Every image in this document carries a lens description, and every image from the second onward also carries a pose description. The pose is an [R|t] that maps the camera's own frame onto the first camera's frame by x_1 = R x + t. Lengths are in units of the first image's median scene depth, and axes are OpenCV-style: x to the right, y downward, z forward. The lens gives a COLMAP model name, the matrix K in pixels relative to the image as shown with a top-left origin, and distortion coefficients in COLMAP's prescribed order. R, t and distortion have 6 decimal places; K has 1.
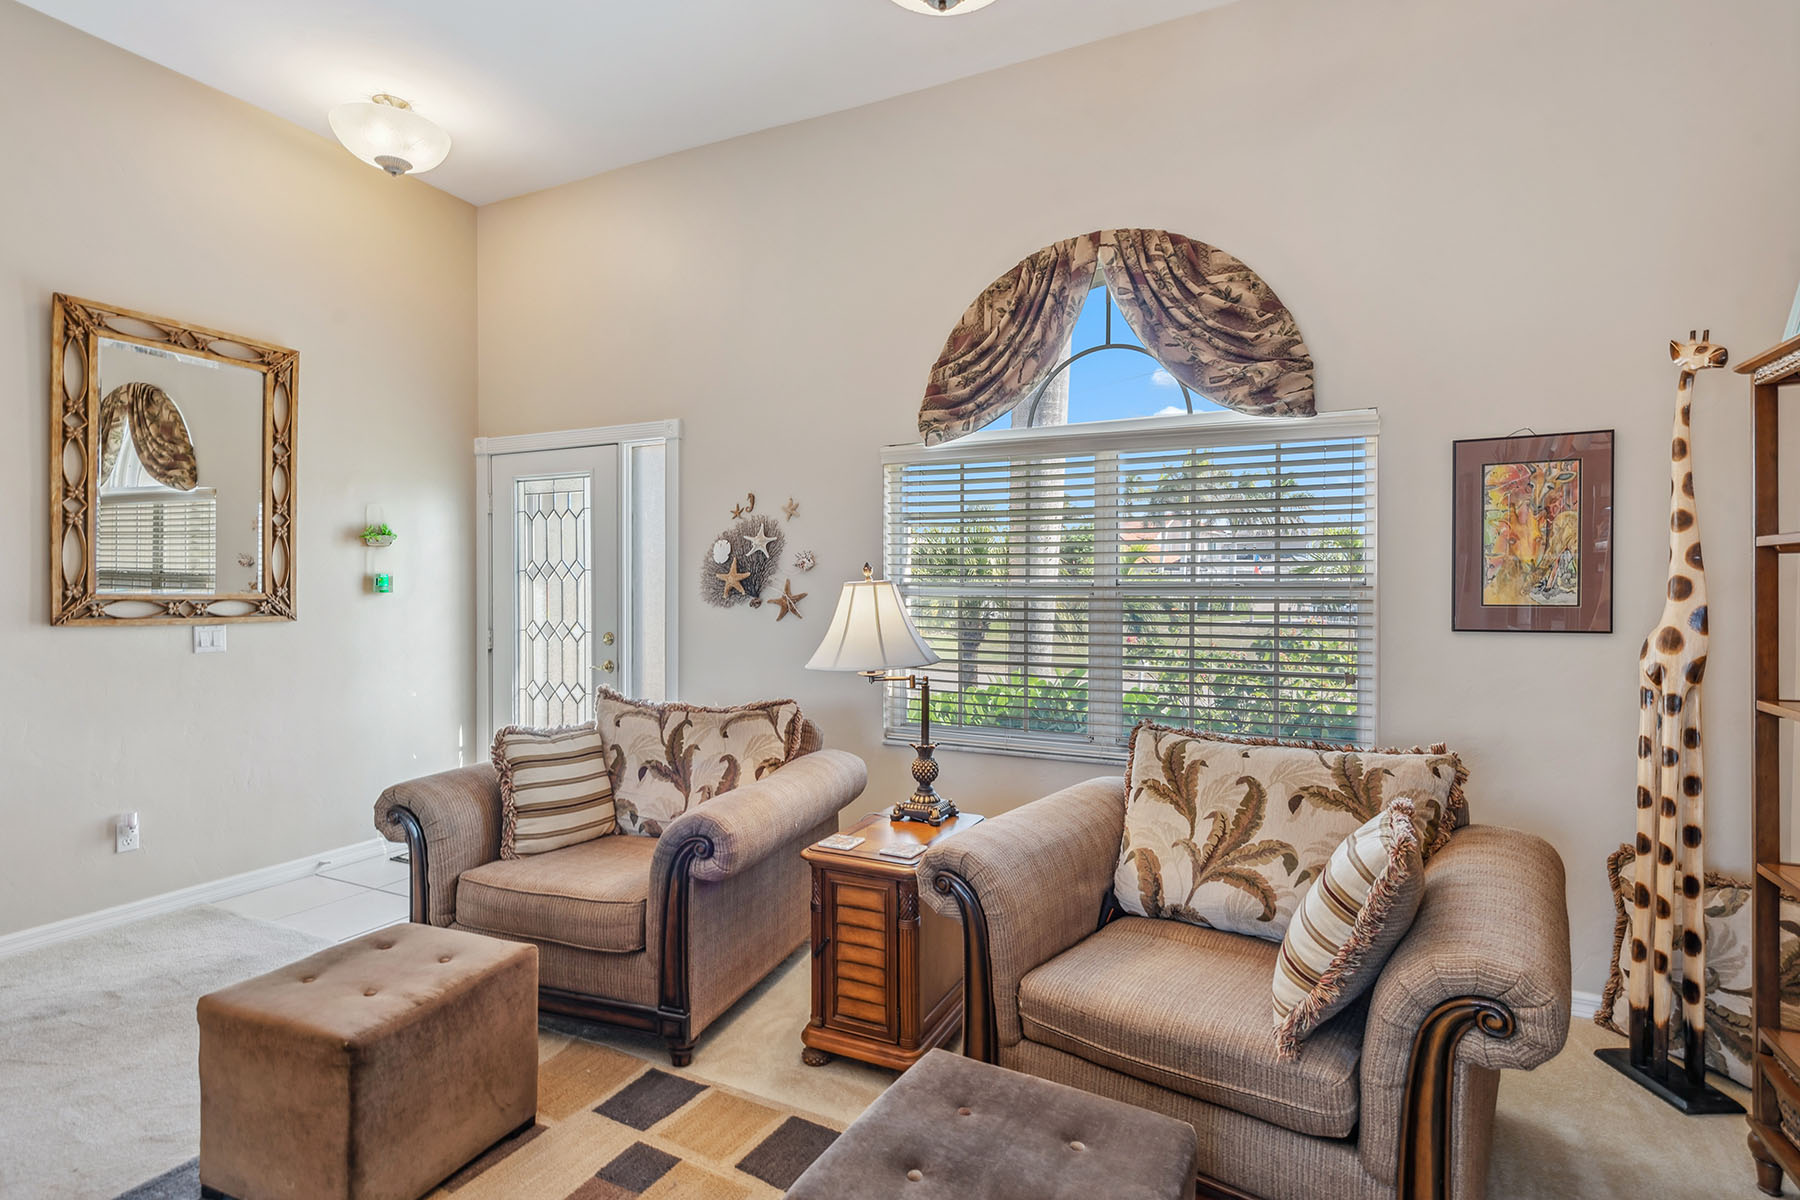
lens RADIAL K [[885.5, 0, 899.2], [0, 885.5, 597.6], [0, 0, 1]] dist [-0.000342, -0.000423]
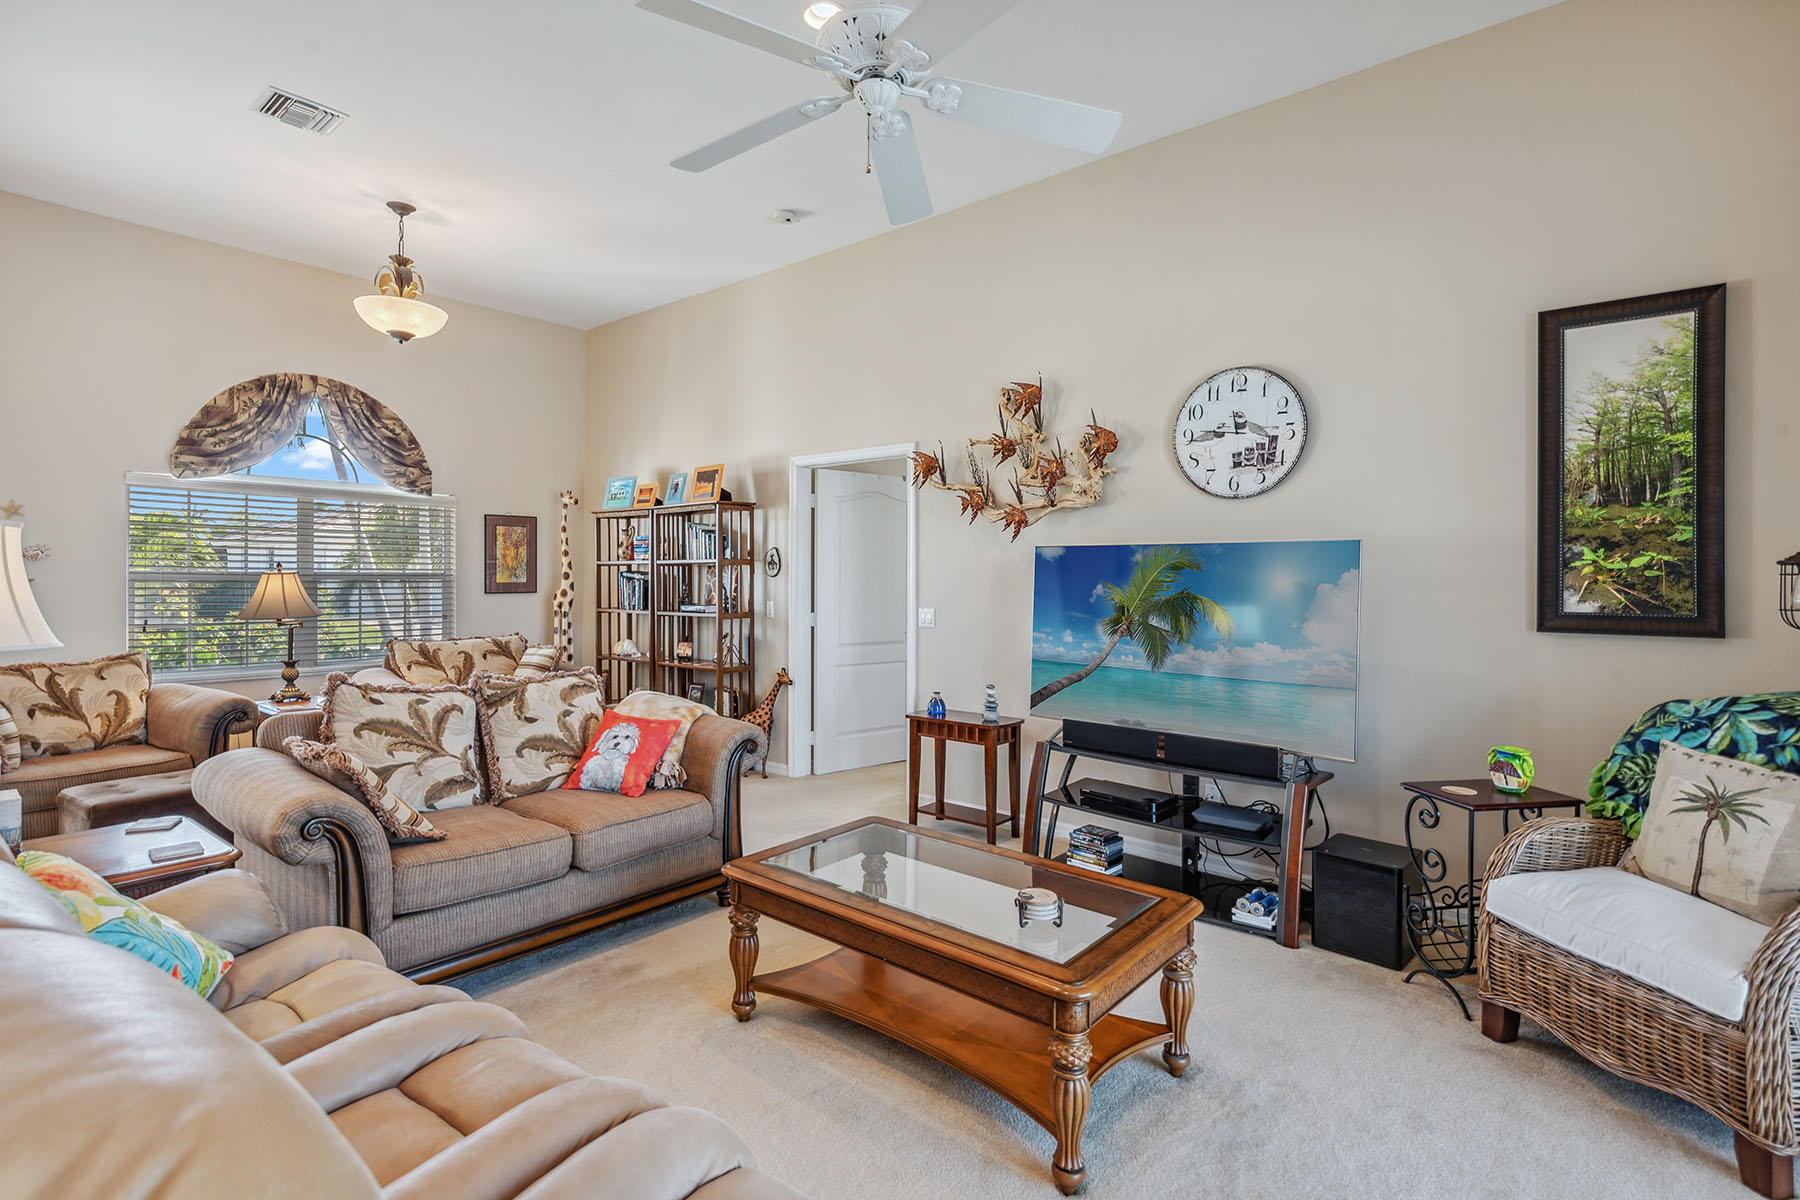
lens RADIAL K [[885.5, 0, 895.9], [0, 885.5, 590.7], [0, 0, 1]] dist [-0.000342, -0.000423]
pose [[0.238035, -0.015432, 0.971134, -1.352337], [0.004748, 0.999880, 0.014725, 0.000251], [-0.971245, 0.001106, 0.238080, -0.613976]]
